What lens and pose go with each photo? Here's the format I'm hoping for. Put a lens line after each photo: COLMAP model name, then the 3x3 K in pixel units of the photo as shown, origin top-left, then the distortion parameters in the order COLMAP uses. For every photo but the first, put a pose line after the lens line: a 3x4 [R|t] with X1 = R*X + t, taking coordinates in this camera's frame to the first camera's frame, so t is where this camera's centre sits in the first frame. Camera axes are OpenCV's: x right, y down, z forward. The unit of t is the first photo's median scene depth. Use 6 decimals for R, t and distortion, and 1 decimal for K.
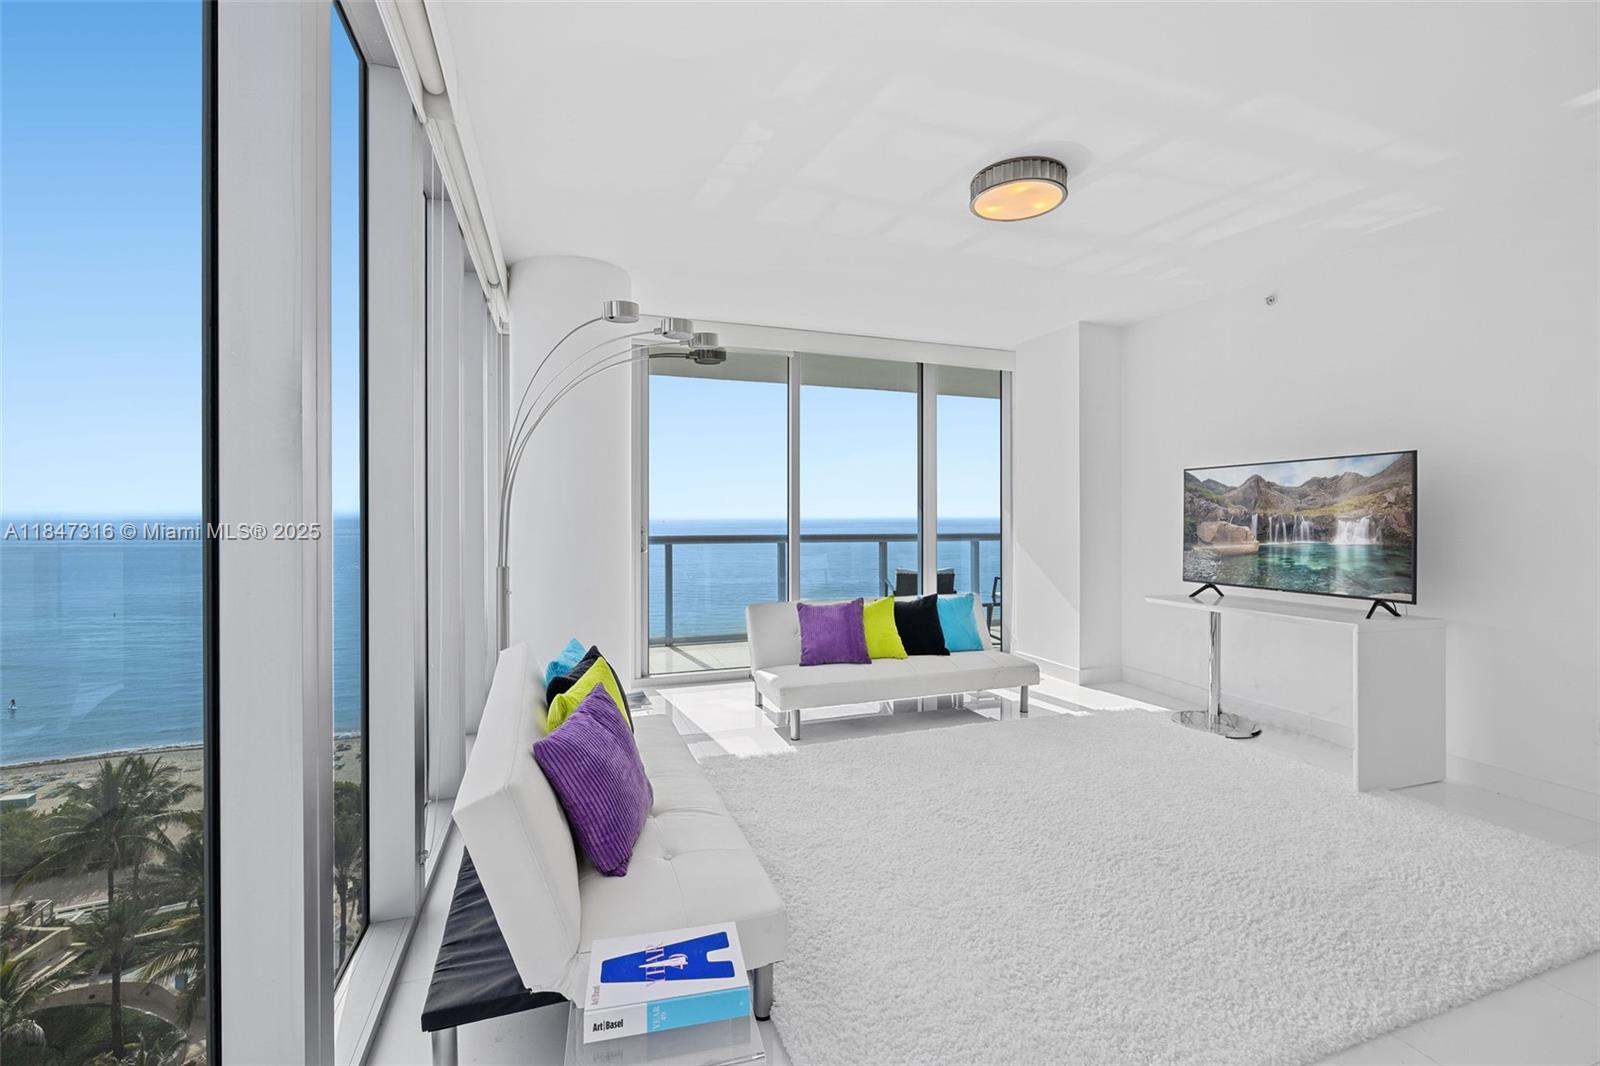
lens RADIAL K [[689.2, 0, 809.5], [0, 689.2, 511.7], [0, 0, 1]] dist [-0.002152, 0.000572]
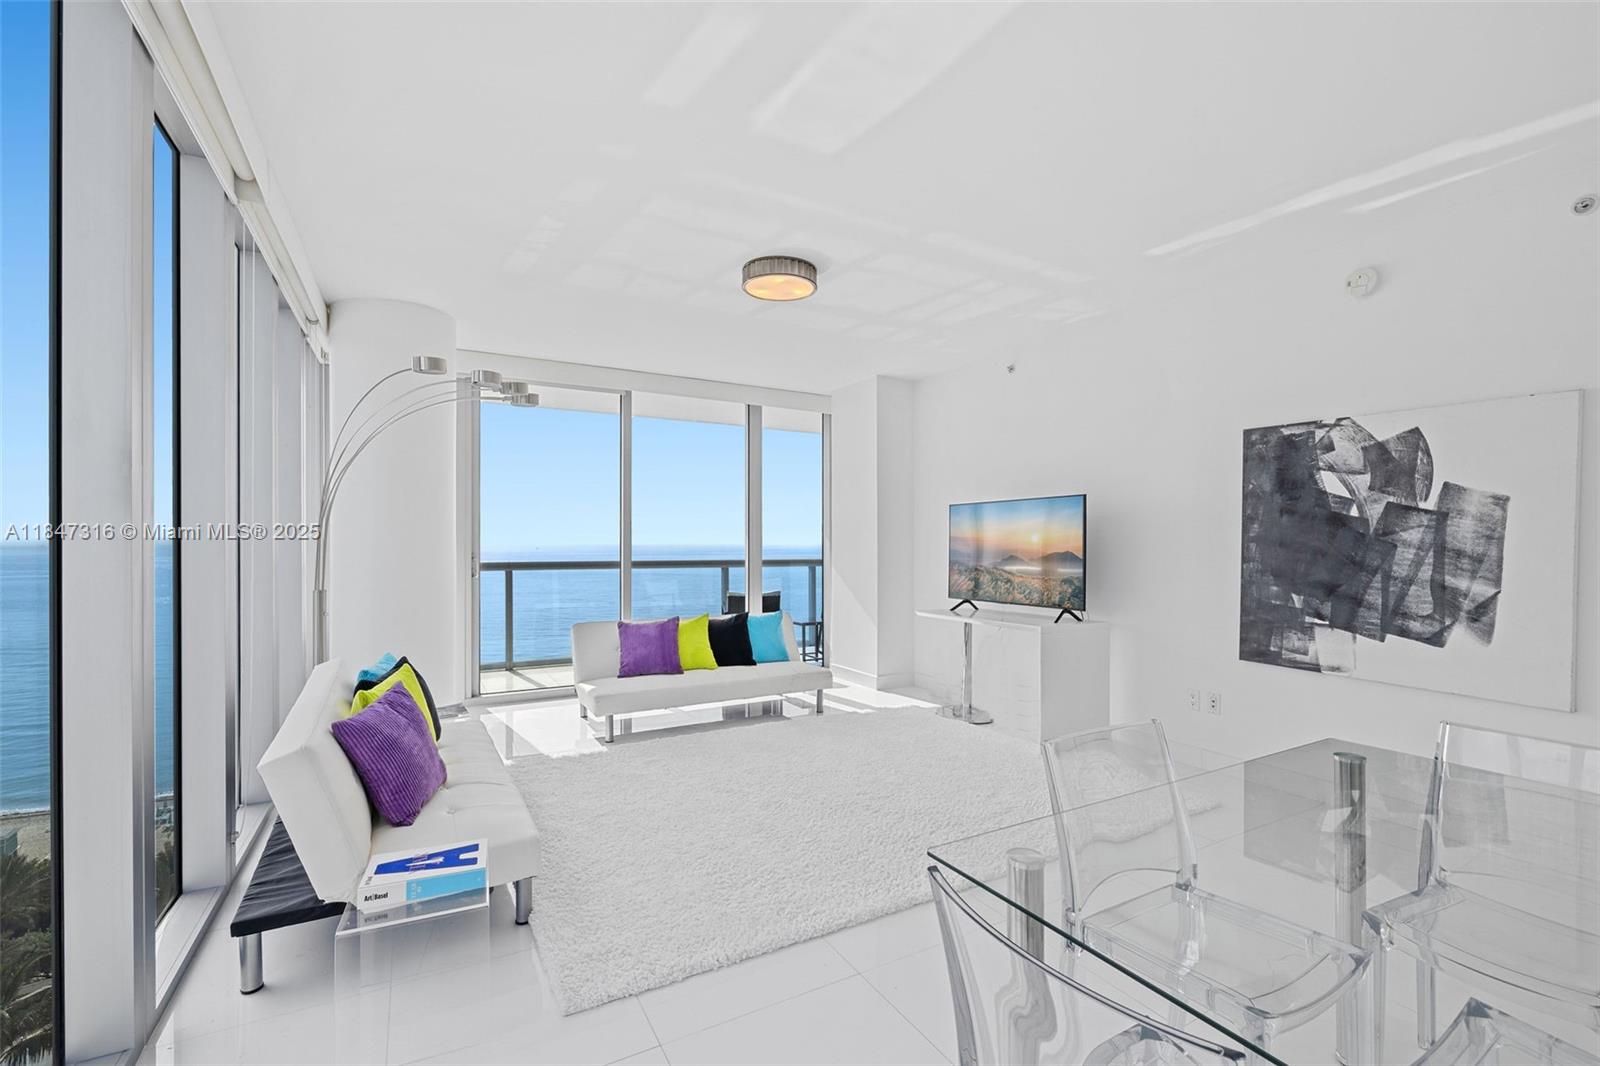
lens RADIAL K [[689.2, 0, 803.8], [0, 689.2, 541.1], [0, 0, 1]] dist [-0.002152, 0.000572]
pose [[0.984370, 0.002337, 0.176096, 0.093445], [-0.002884, 0.999992, 0.002851, -0.001299], [-0.176088, -0.003315, 0.984369, -0.161398]]
